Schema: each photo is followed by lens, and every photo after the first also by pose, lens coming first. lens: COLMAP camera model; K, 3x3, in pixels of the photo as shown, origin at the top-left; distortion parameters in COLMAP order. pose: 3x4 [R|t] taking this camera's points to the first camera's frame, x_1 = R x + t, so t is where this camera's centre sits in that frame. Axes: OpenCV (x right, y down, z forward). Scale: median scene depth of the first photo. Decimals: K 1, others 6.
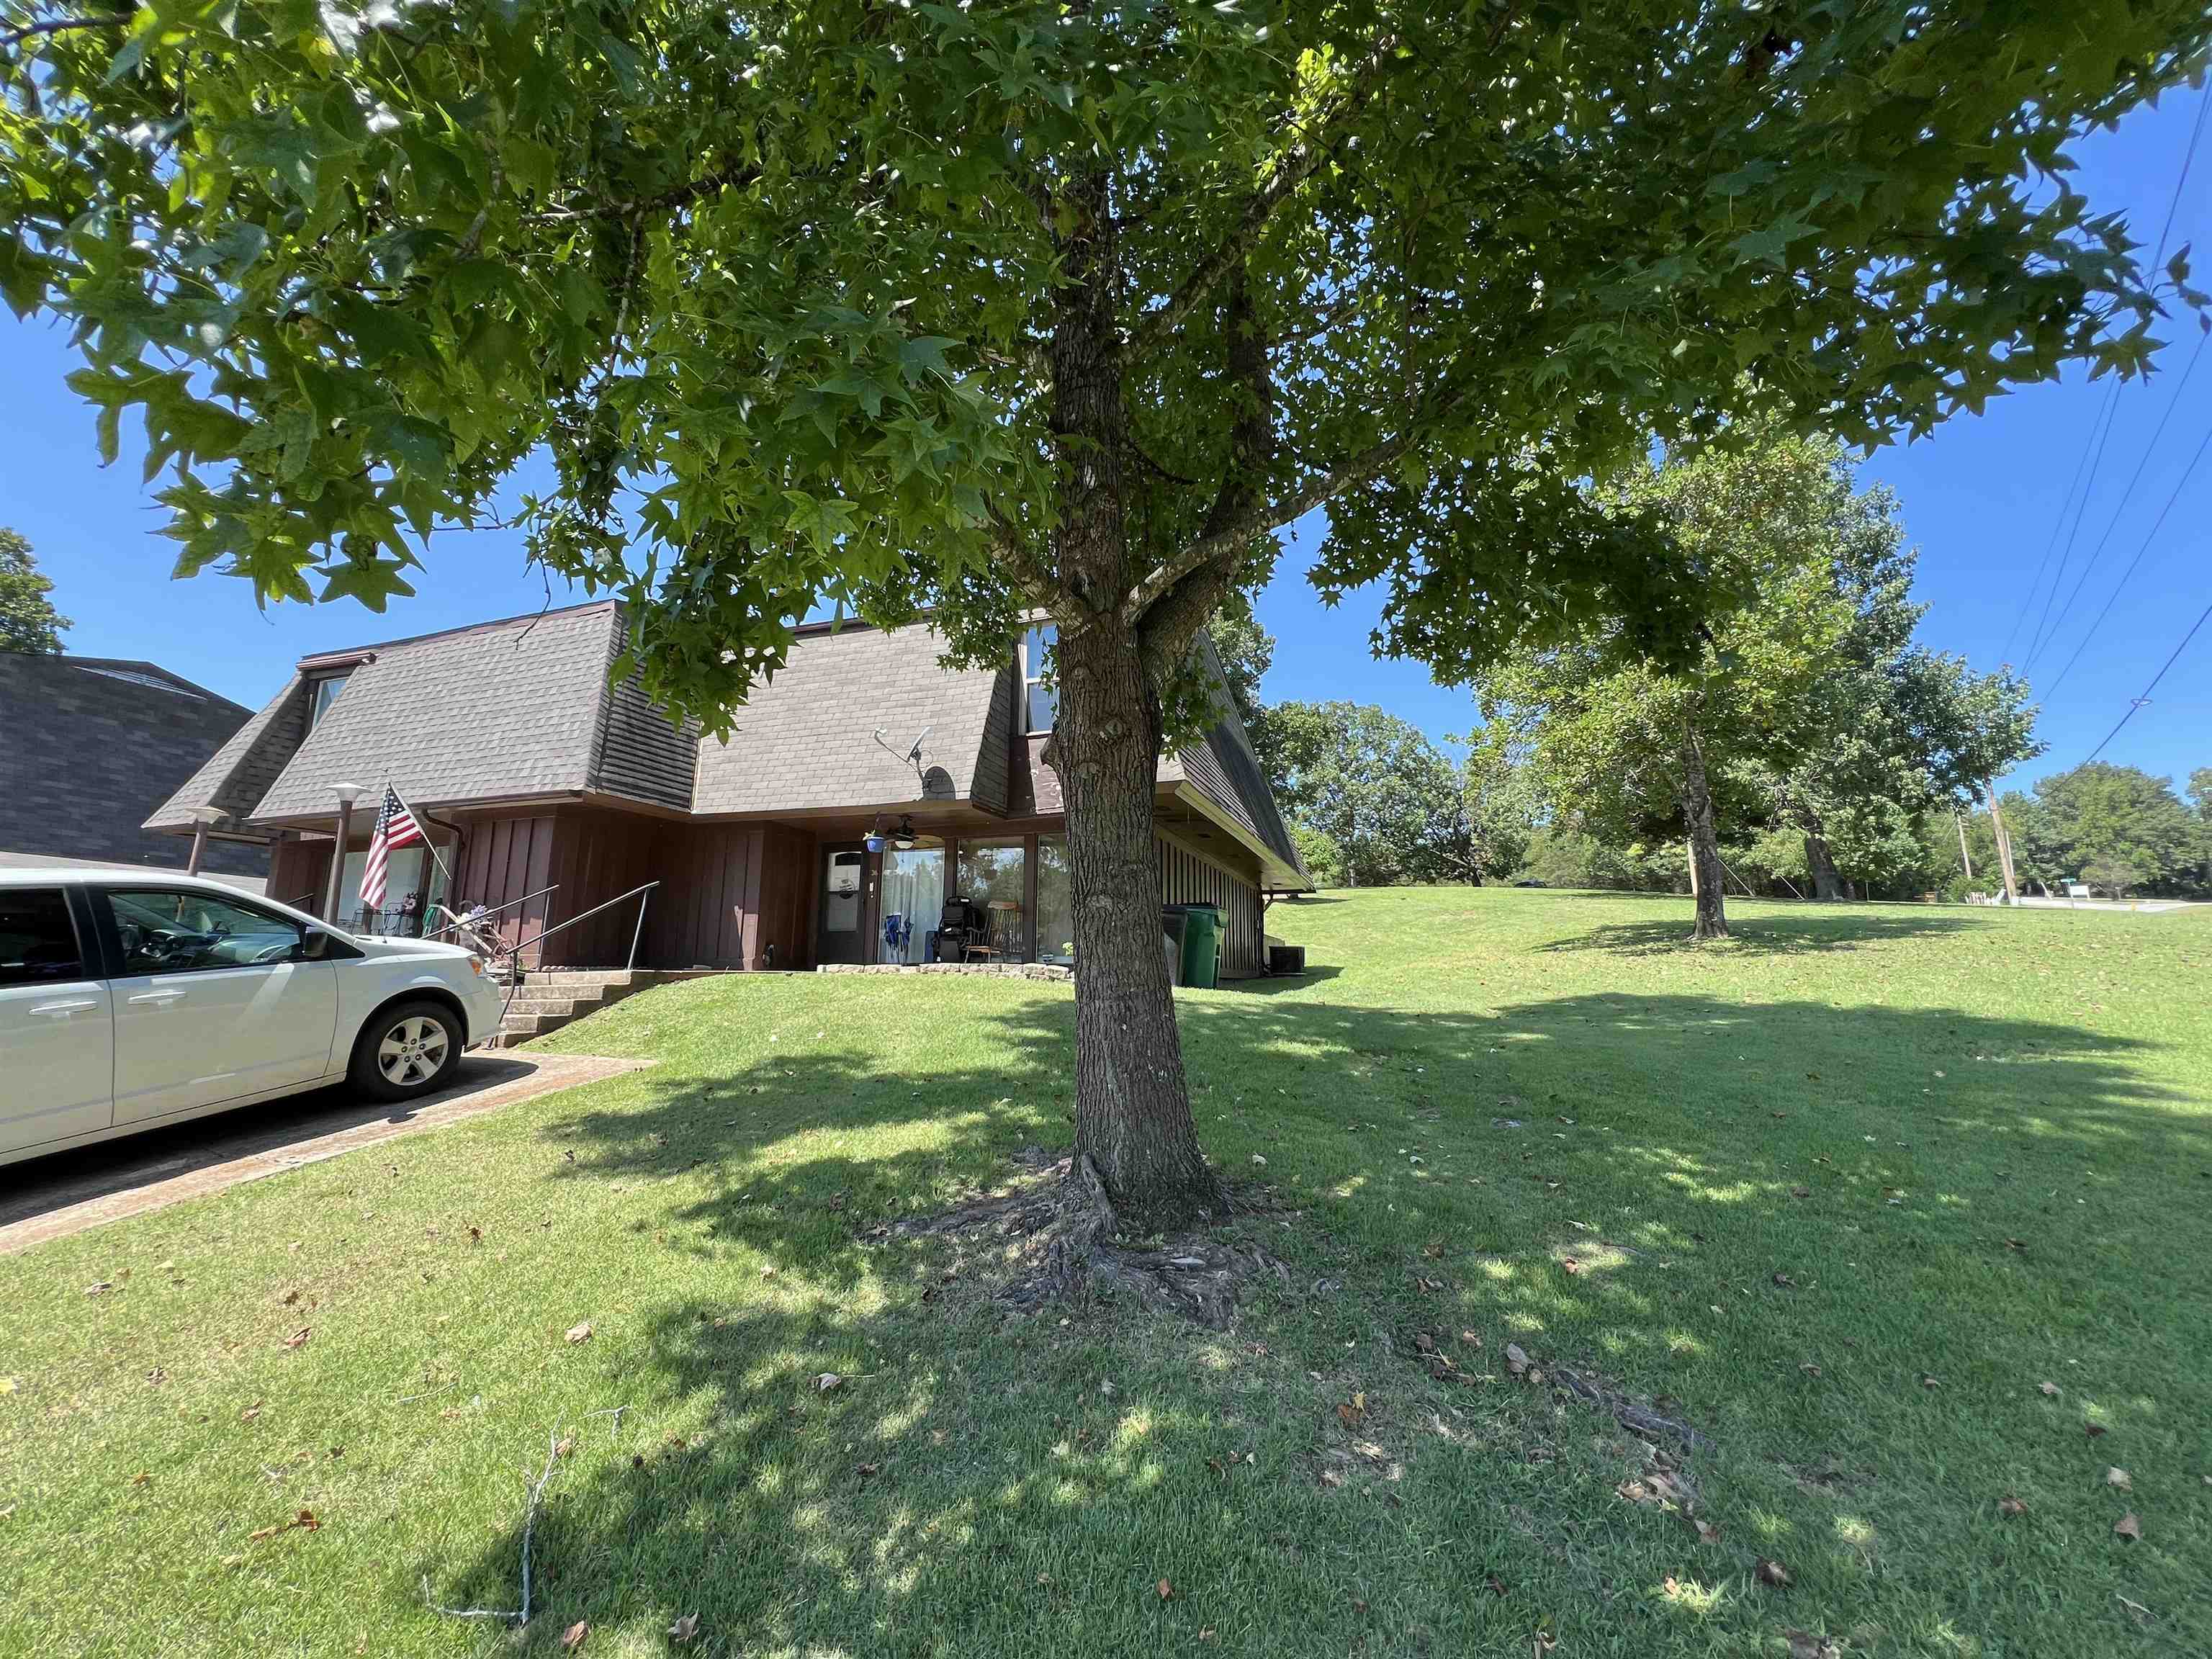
lens RADIAL K [[882.5, 0, 1087.5], [0, 882.5, 818.8], [0, 0, 1]] dist [-0.000088, -0.000015]
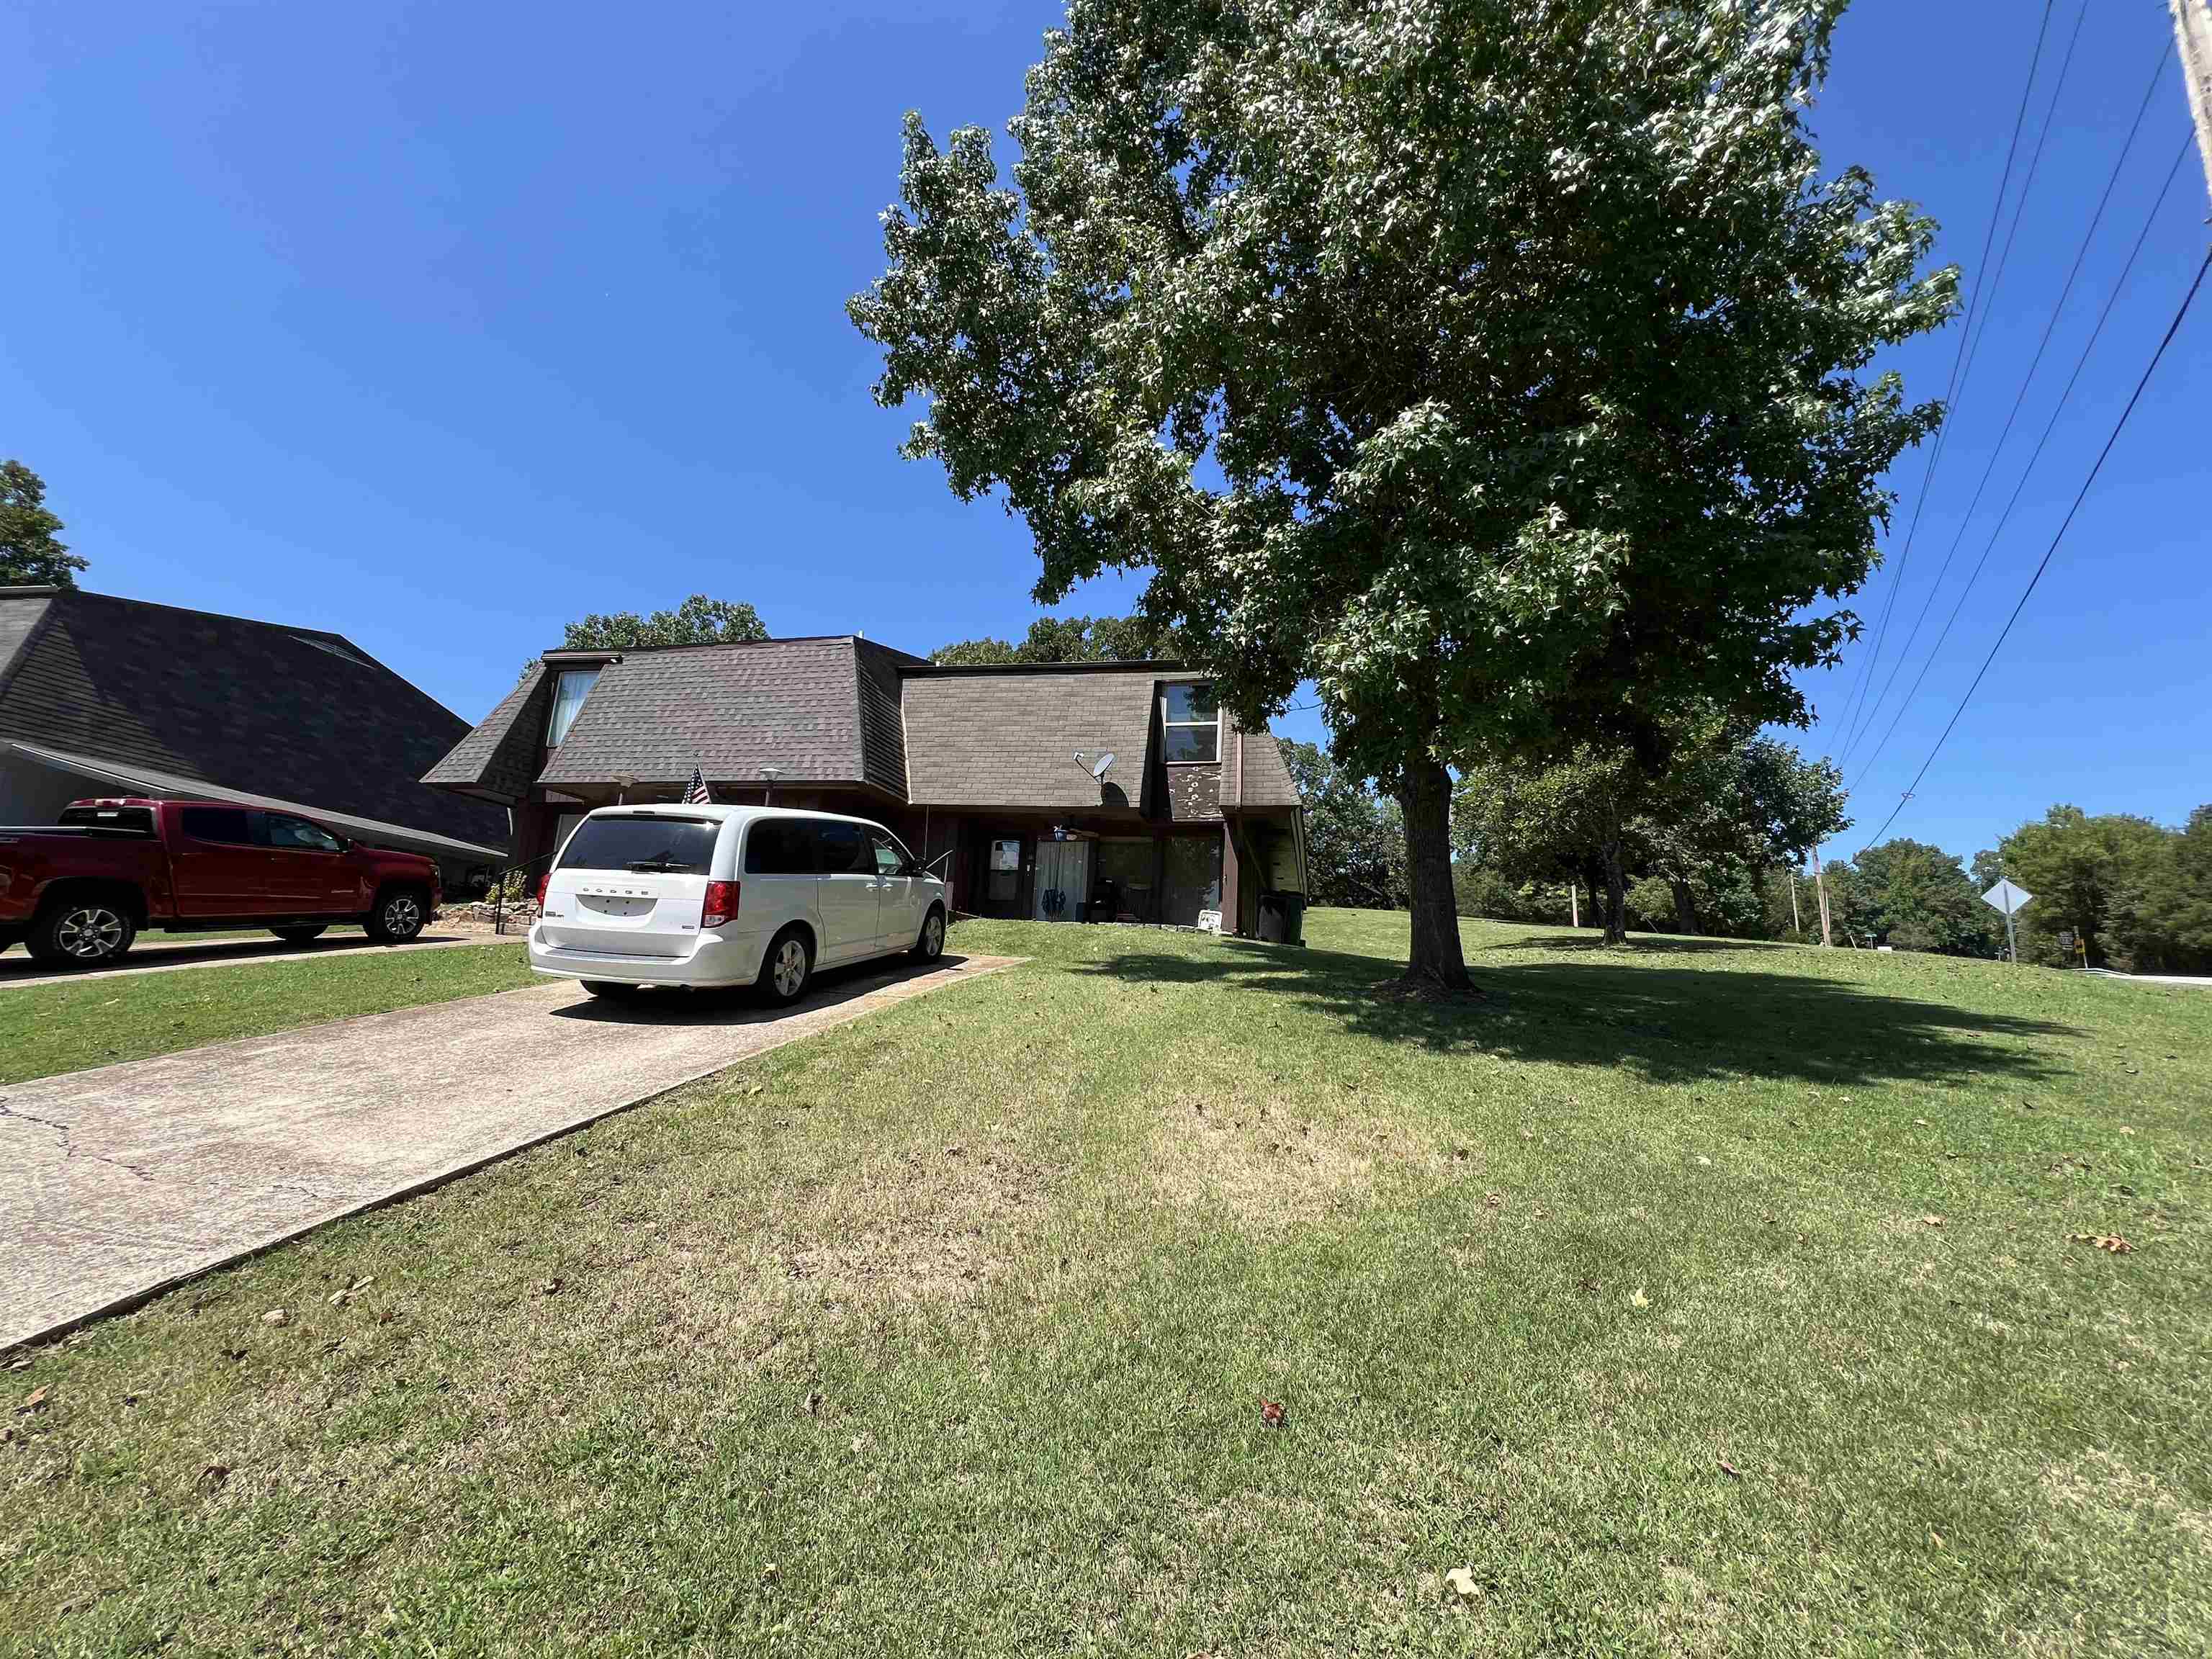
lens RADIAL K [[882.5, 0, 1087.5], [0, 882.5, 818.8], [0, 0, 1]] dist [-0.000088, -0.000015]
pose [[0.992402, 0.068863, 0.101966, -0.133553], [-0.067267, 0.997554, -0.019010, 0.010329], [-0.103026, 0.012007, 0.994606, -0.145942]]
